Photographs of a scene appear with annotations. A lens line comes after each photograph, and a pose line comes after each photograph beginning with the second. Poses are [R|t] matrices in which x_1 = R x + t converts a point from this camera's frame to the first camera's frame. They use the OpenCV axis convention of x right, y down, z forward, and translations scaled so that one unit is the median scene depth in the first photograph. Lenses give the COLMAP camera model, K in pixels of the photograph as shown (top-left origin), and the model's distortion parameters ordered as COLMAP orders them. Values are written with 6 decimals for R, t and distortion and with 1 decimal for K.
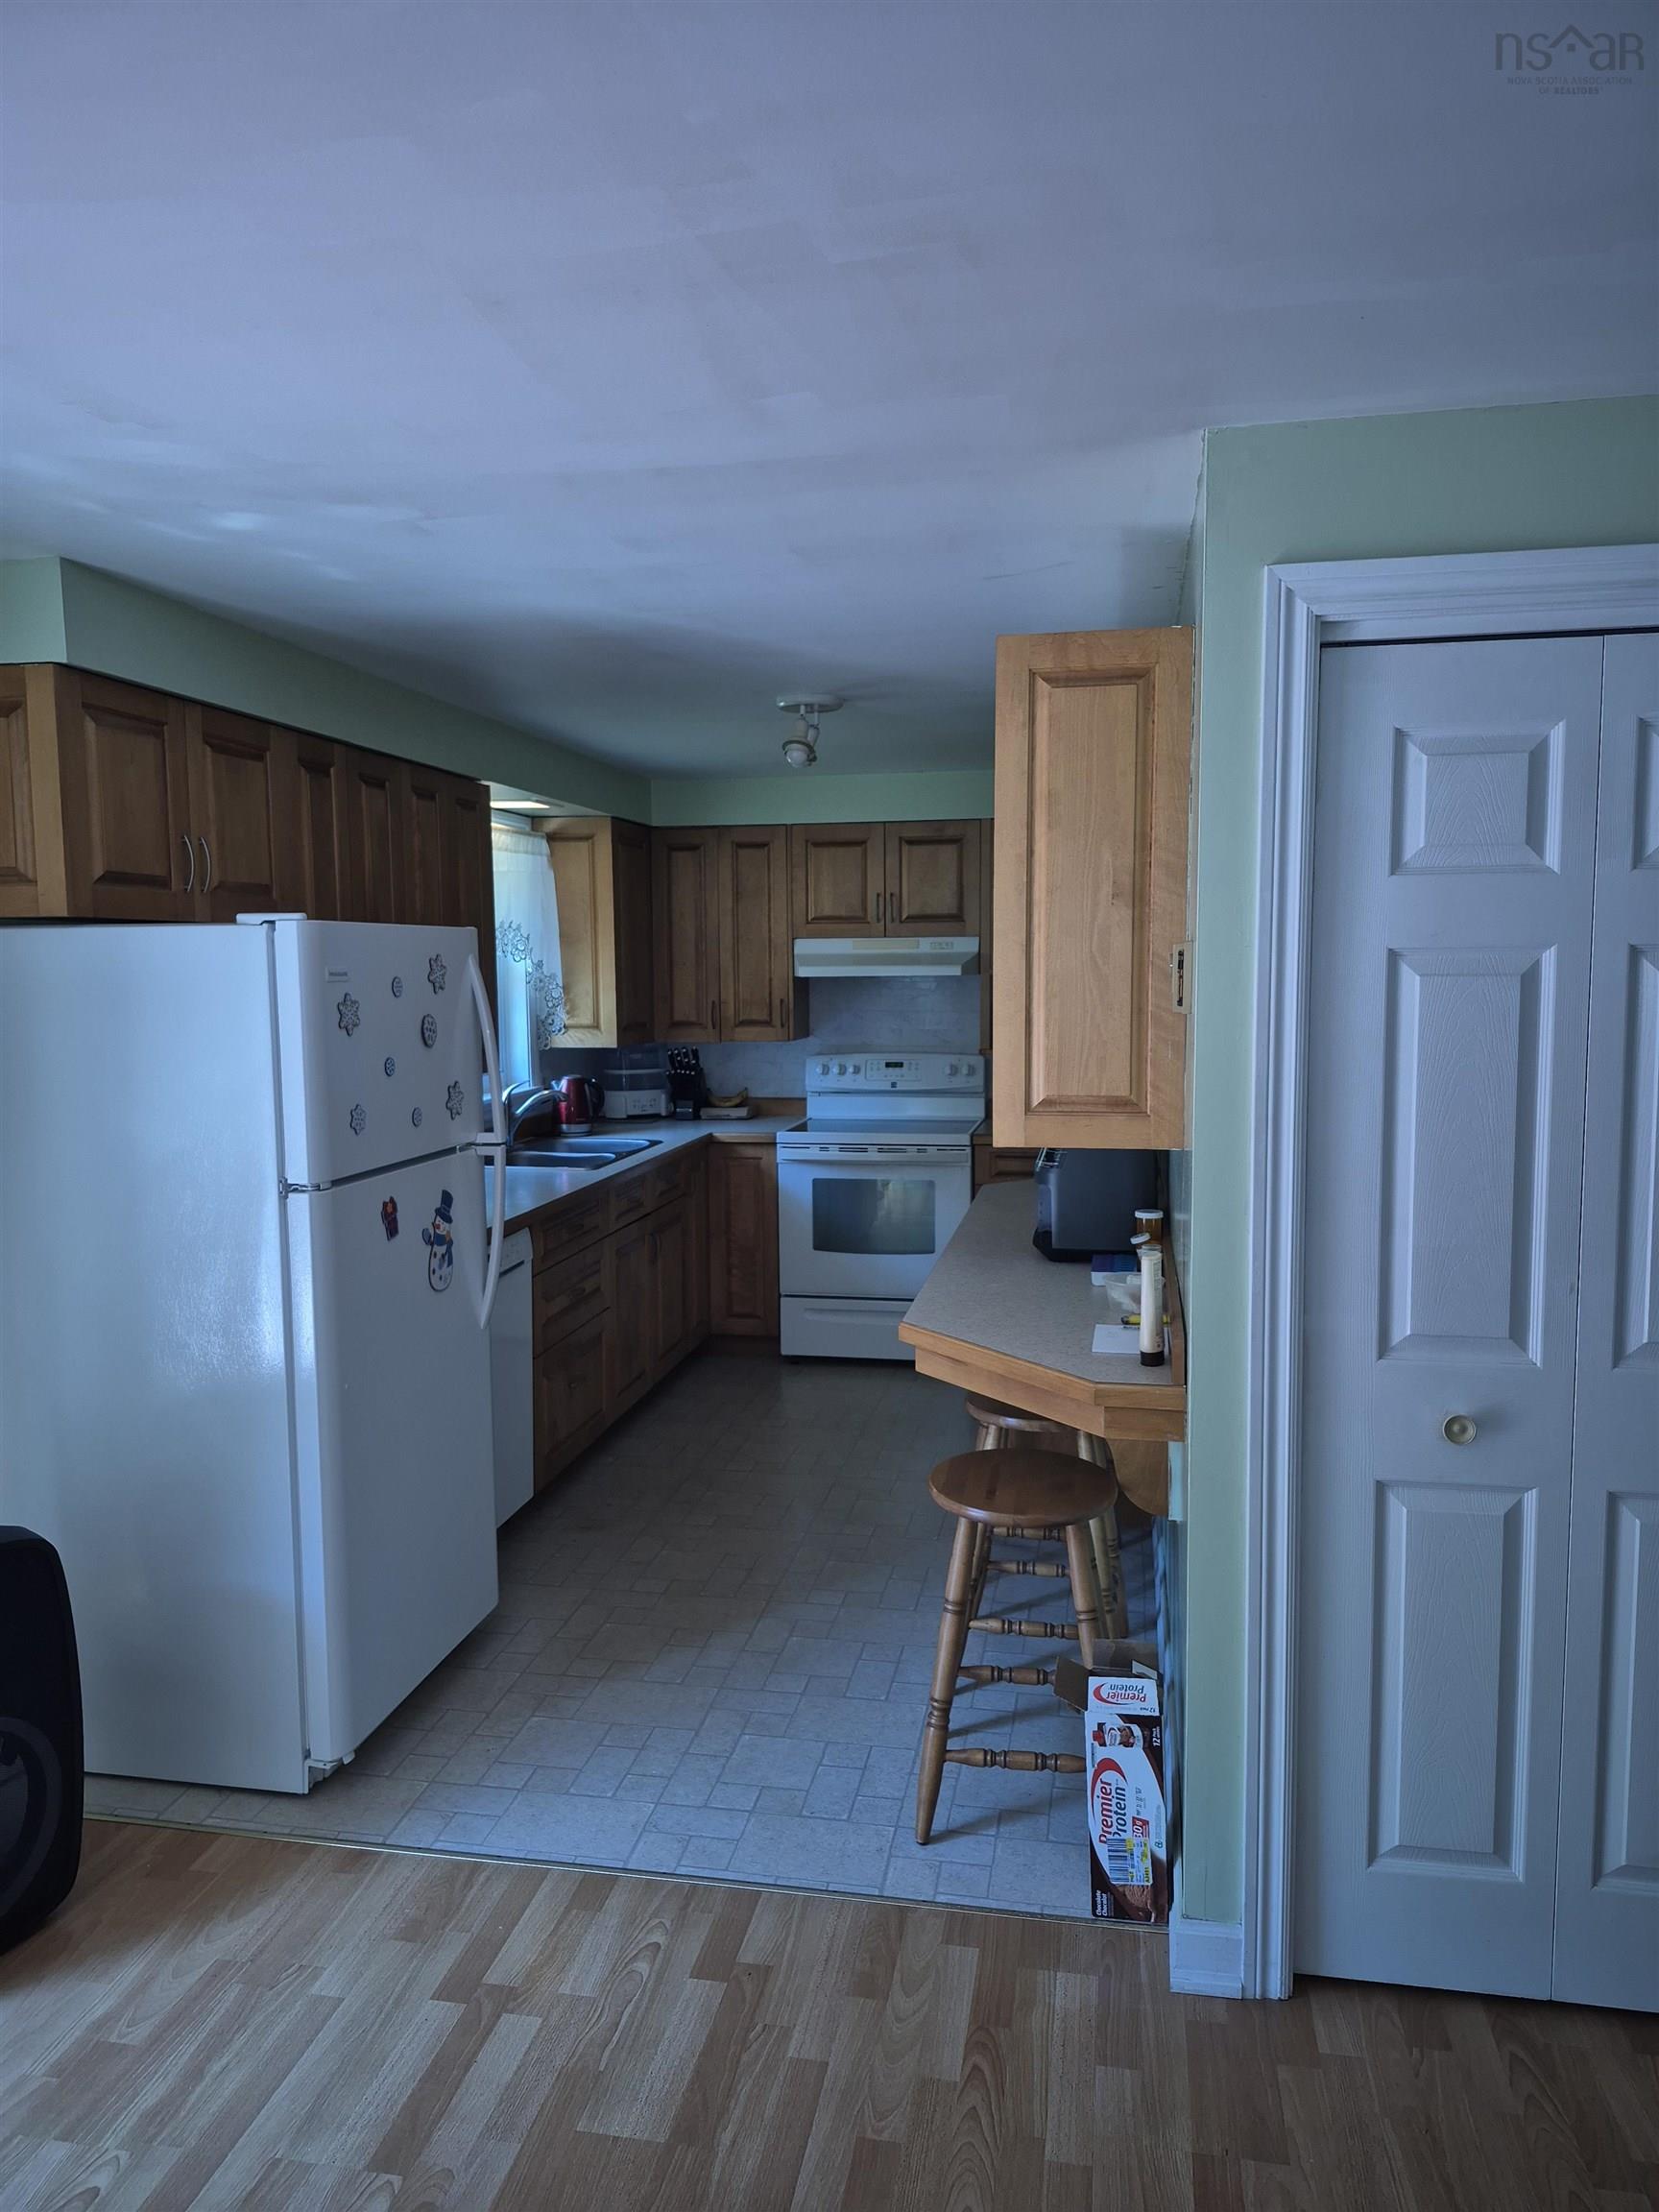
lens RADIAL K [[1564.5, 0, 832.0], [0, 1564.5, 1115.0], [0, 0, 1]] dist [0.076259, -0.086729]
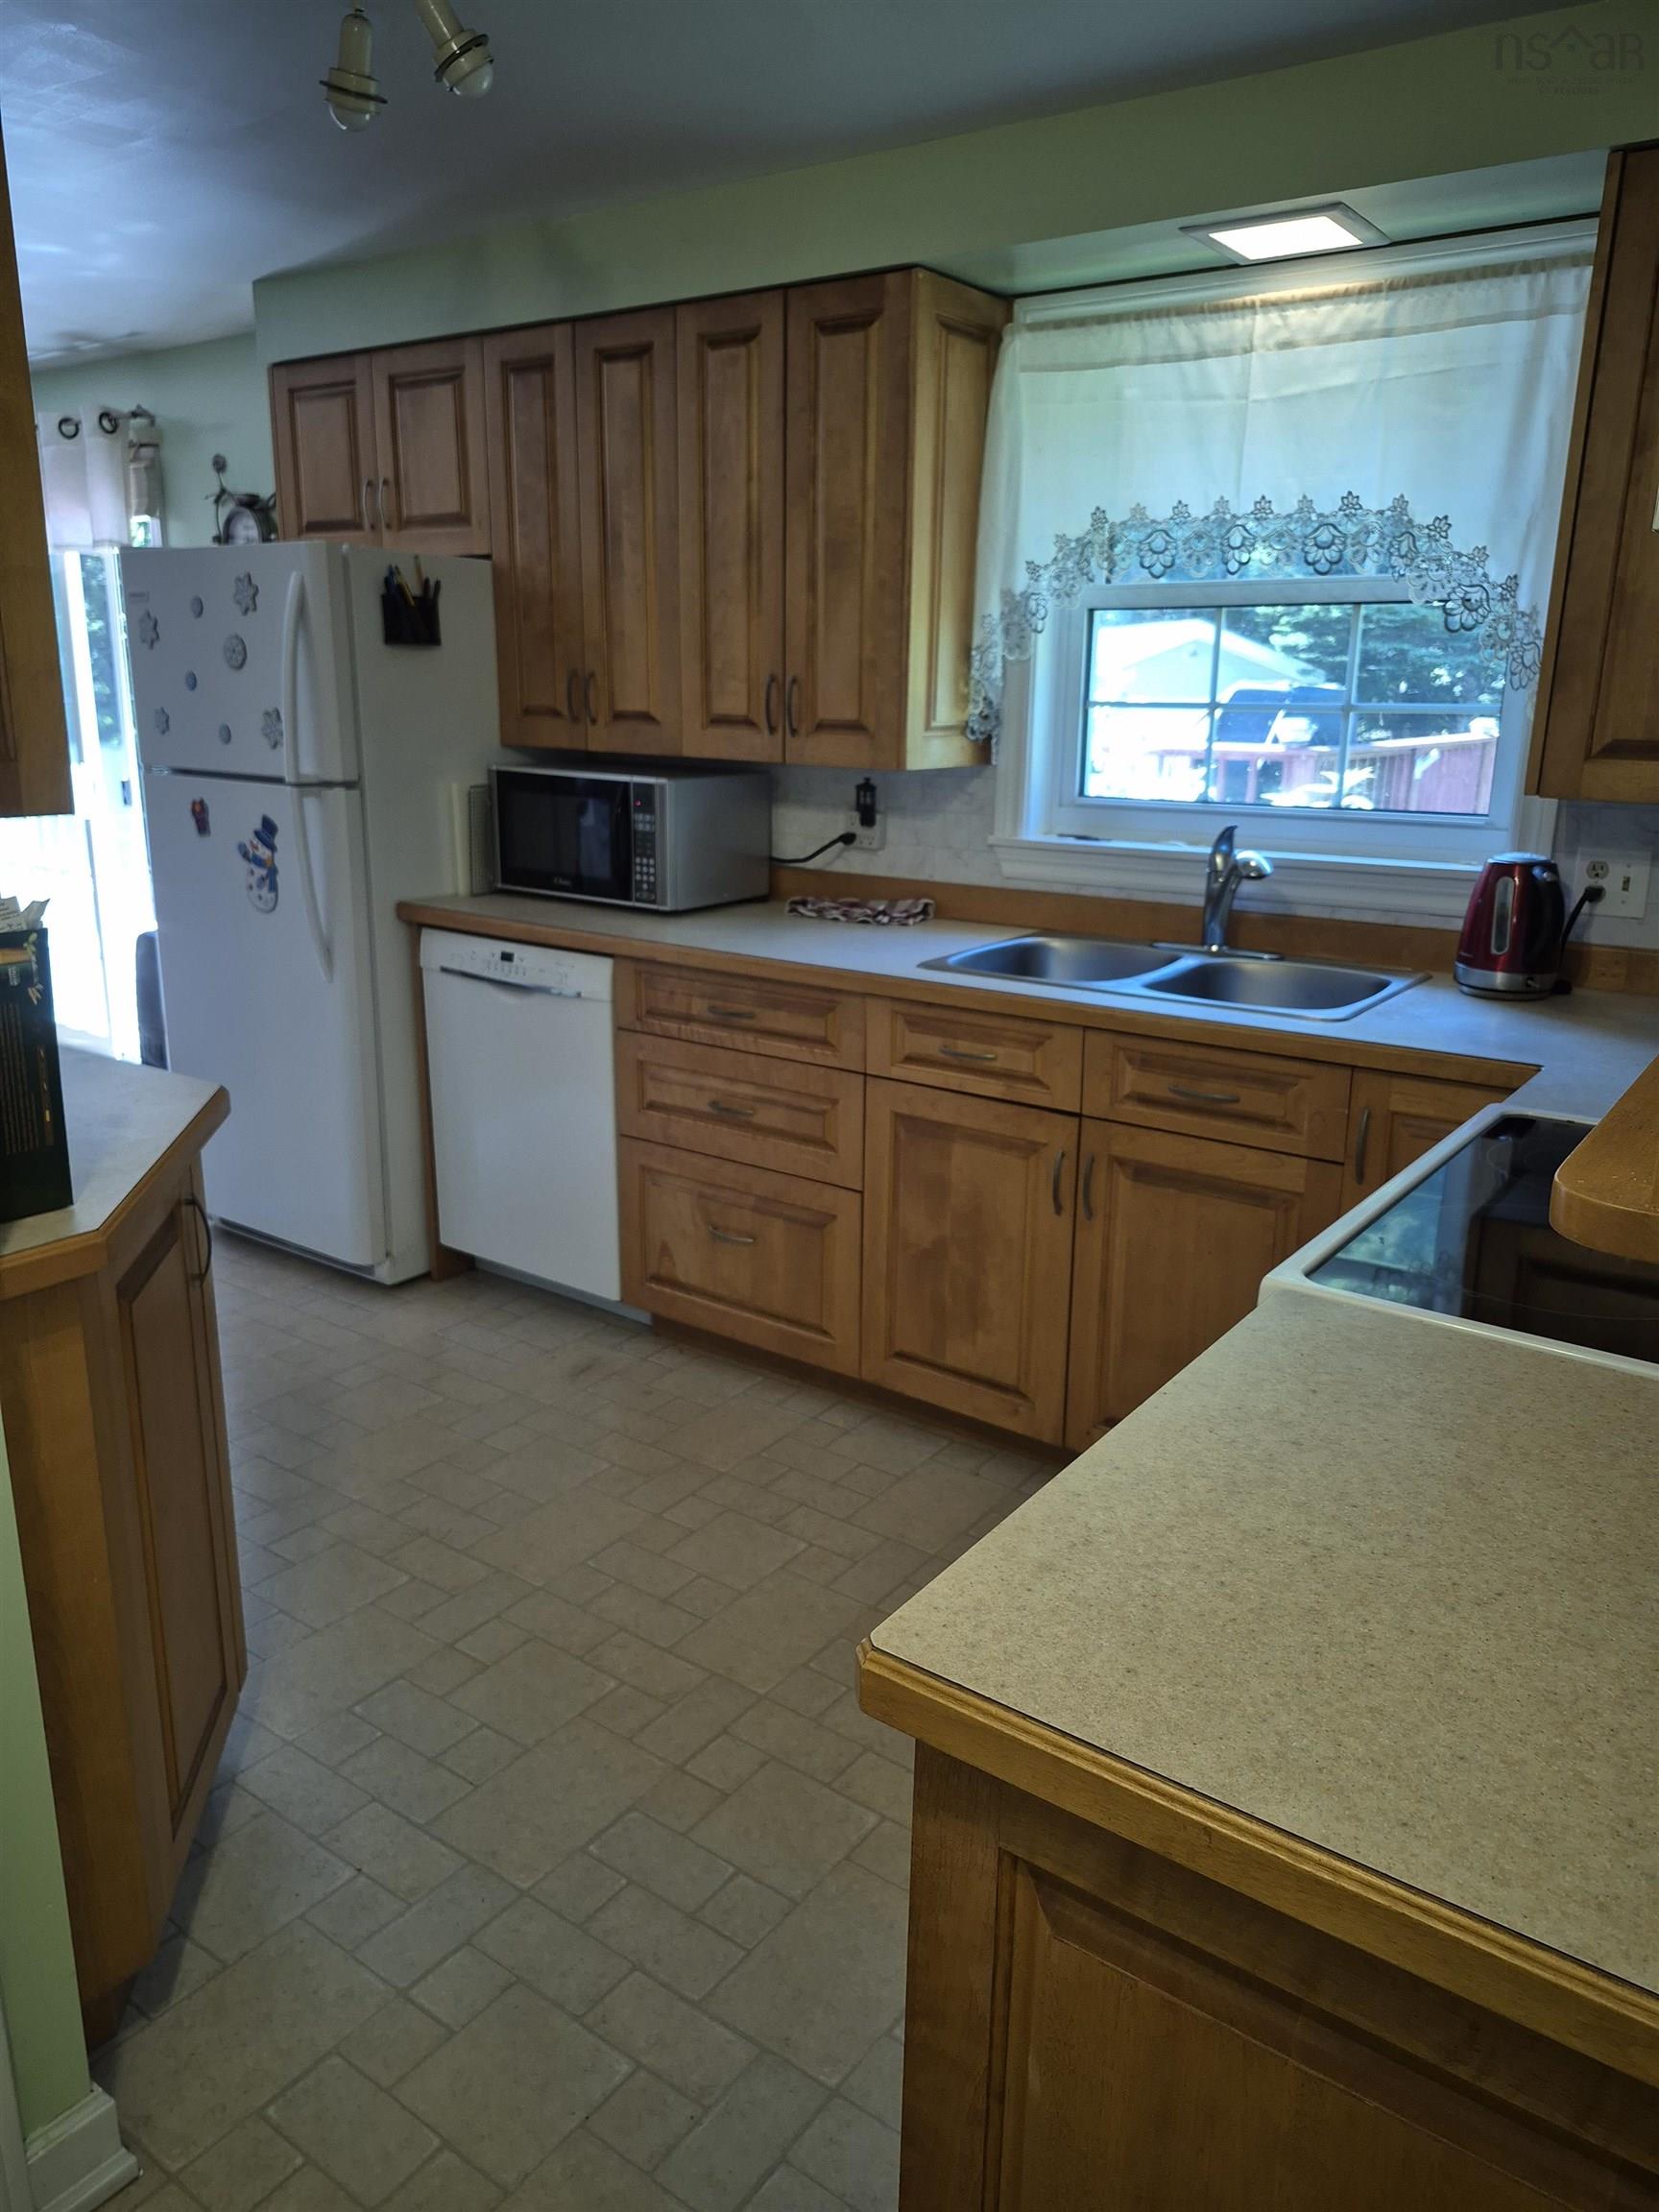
lens RADIAL K [[1564.5, 0, 841.7], [0, 1564.5, 1116.4], [0, 0, 1]] dist [0.076259, -0.086729]
pose [[-0.431272, 0.234343, -0.871256, 0.579693], [-0.106183, 0.945784, 0.306950, -0.133435], [0.895952, 0.224892, -0.383007, 1.916373]]
